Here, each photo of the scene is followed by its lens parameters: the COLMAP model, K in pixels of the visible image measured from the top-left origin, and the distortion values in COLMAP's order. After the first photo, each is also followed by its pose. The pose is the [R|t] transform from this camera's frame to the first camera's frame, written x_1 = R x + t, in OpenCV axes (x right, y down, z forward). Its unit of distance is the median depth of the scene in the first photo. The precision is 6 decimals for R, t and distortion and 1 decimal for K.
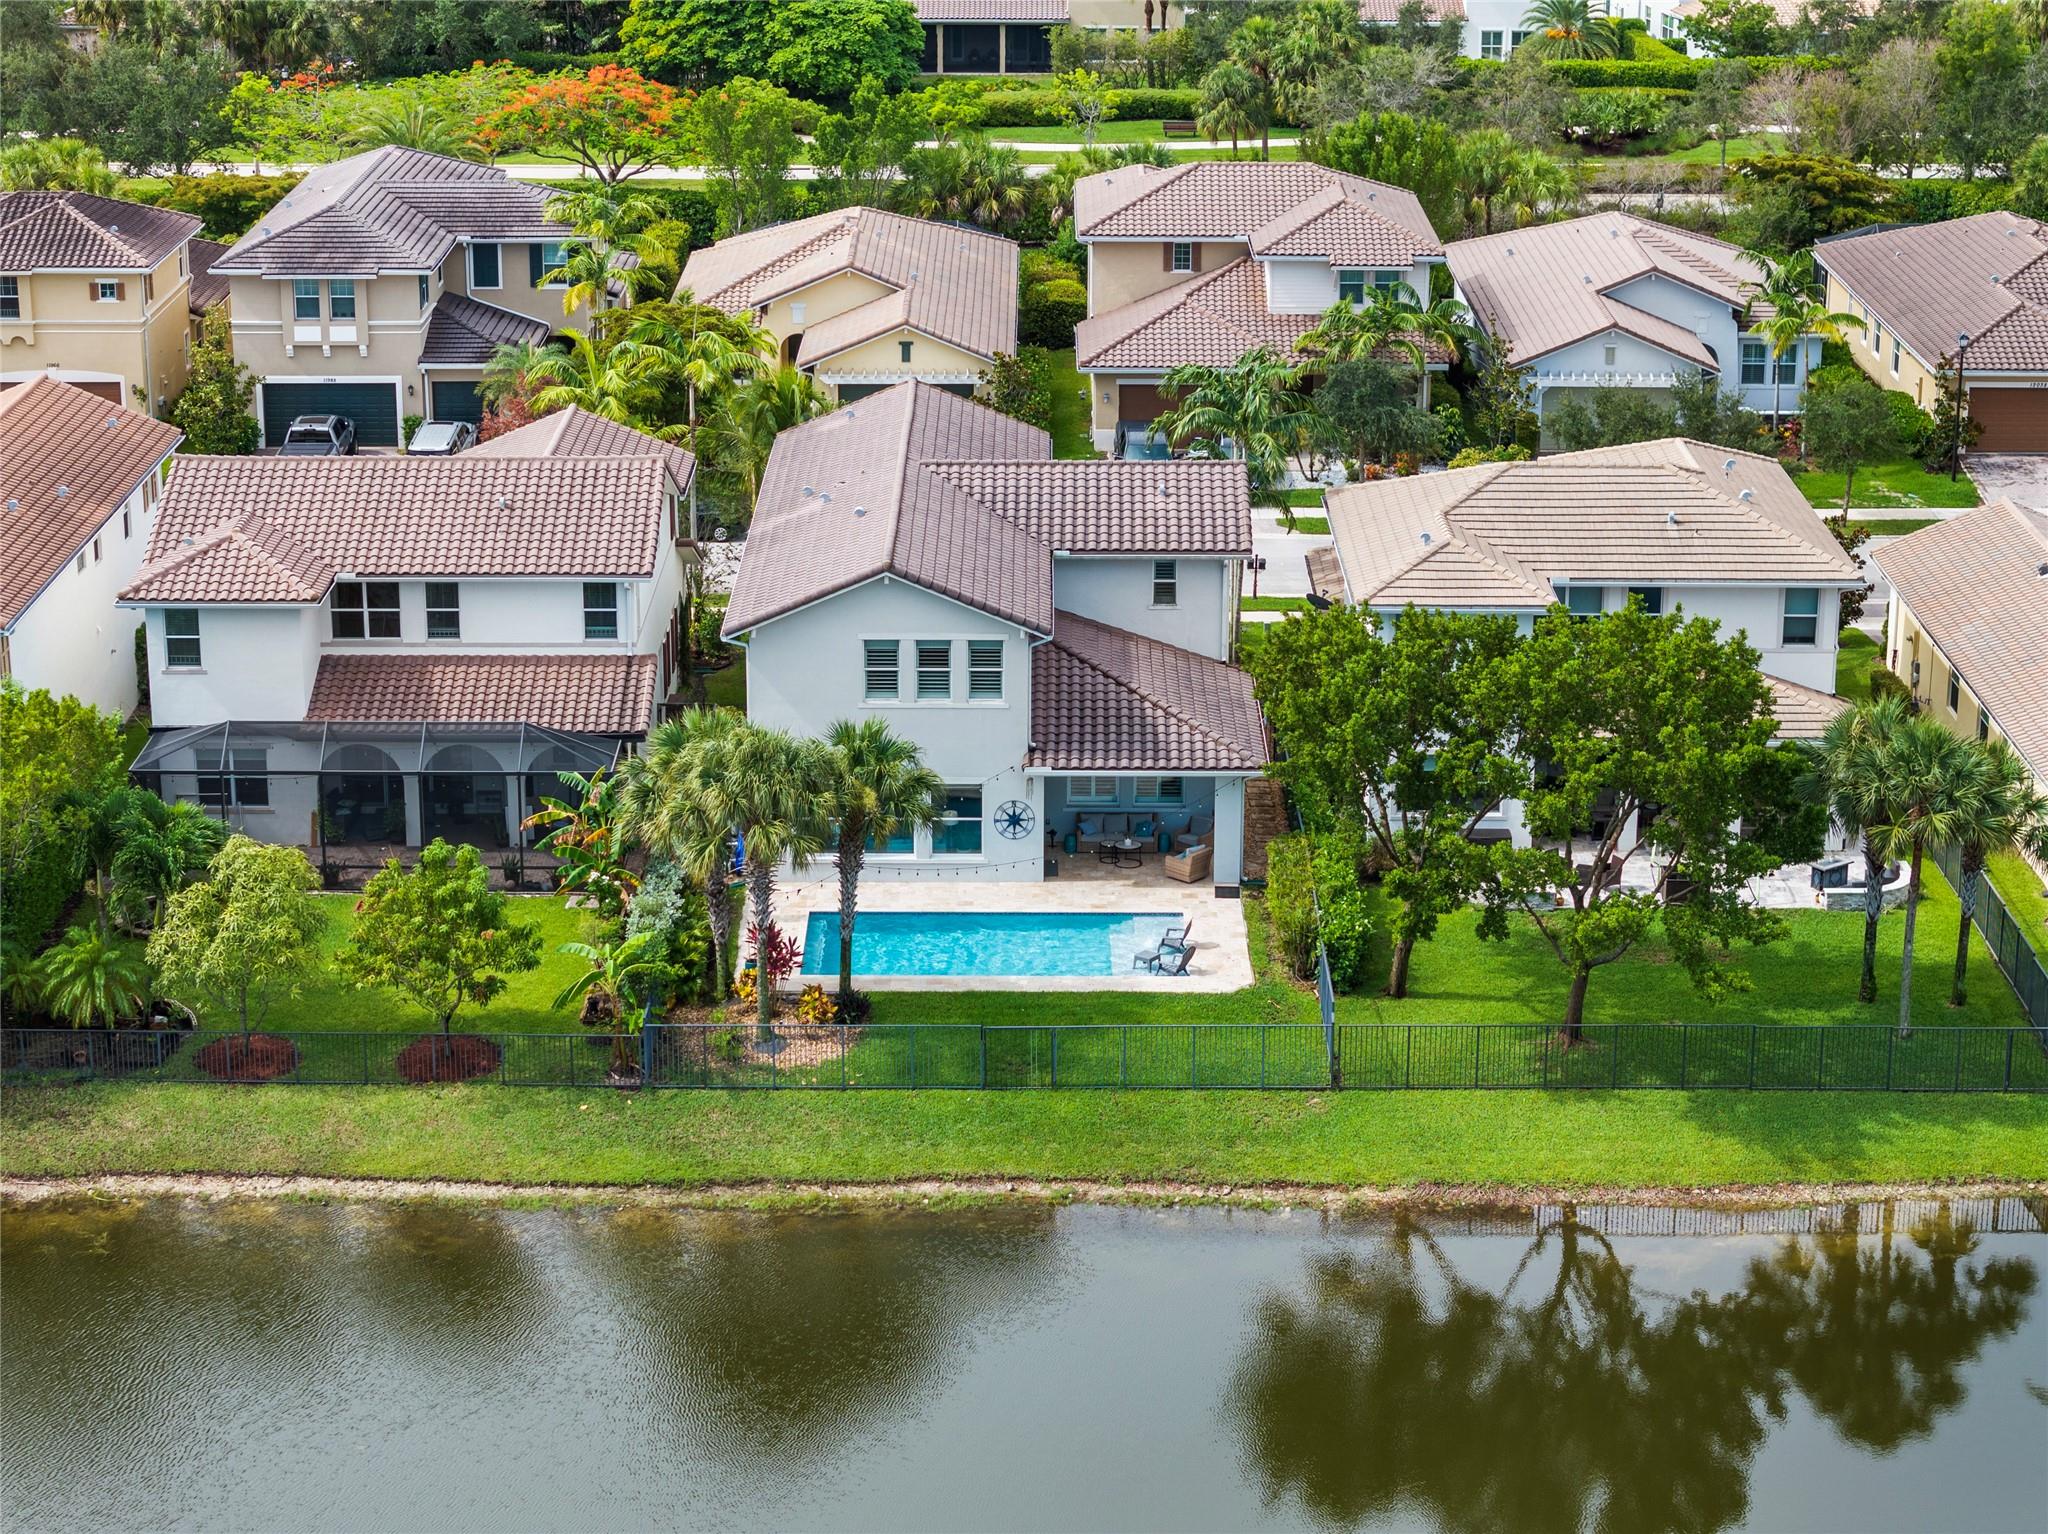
lens RADIAL K [[4179.3, 0, 1022.8], [0, 4179.3, 553.6], [0, 0, 1]] dist [0.023431, -0.254511]
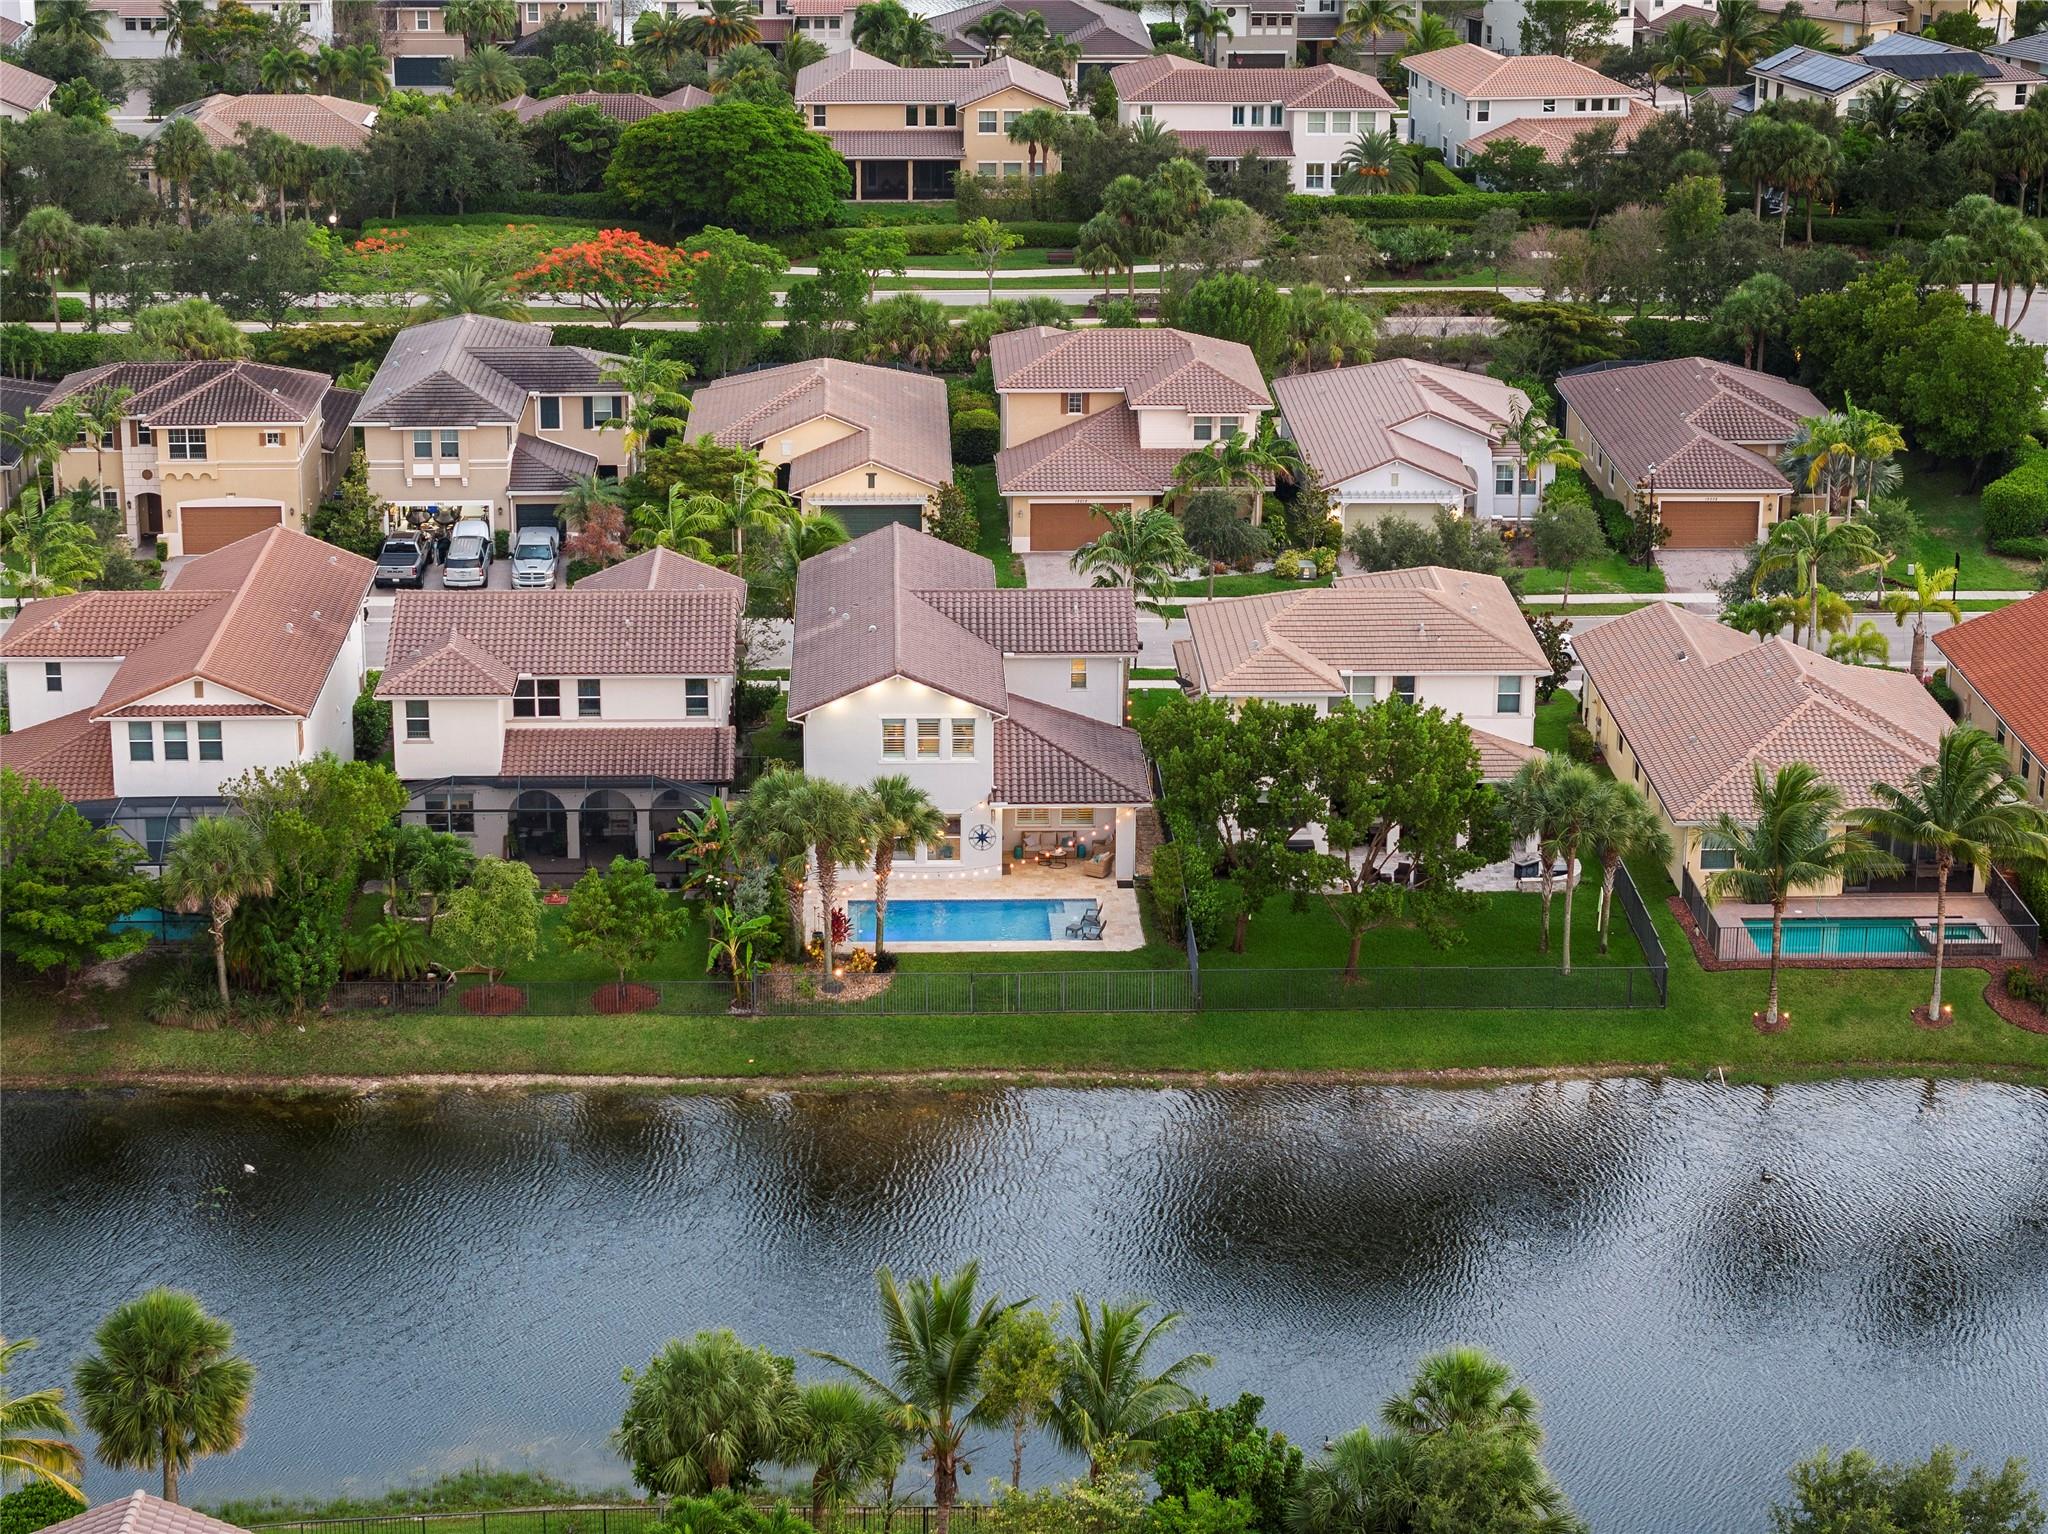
lens RADIAL K [[4151.2, 0, 1024.0], [0, 4151.2, 767.0], [0, 0, 1]] dist [0.006330, -0.035037]
pose [[0.999274, -0.008822, 0.037073, -0.040812], [0.006709, 0.998367, 0.056727, -0.044096], [-0.037513, -0.056437, 0.997701, -0.464485]]
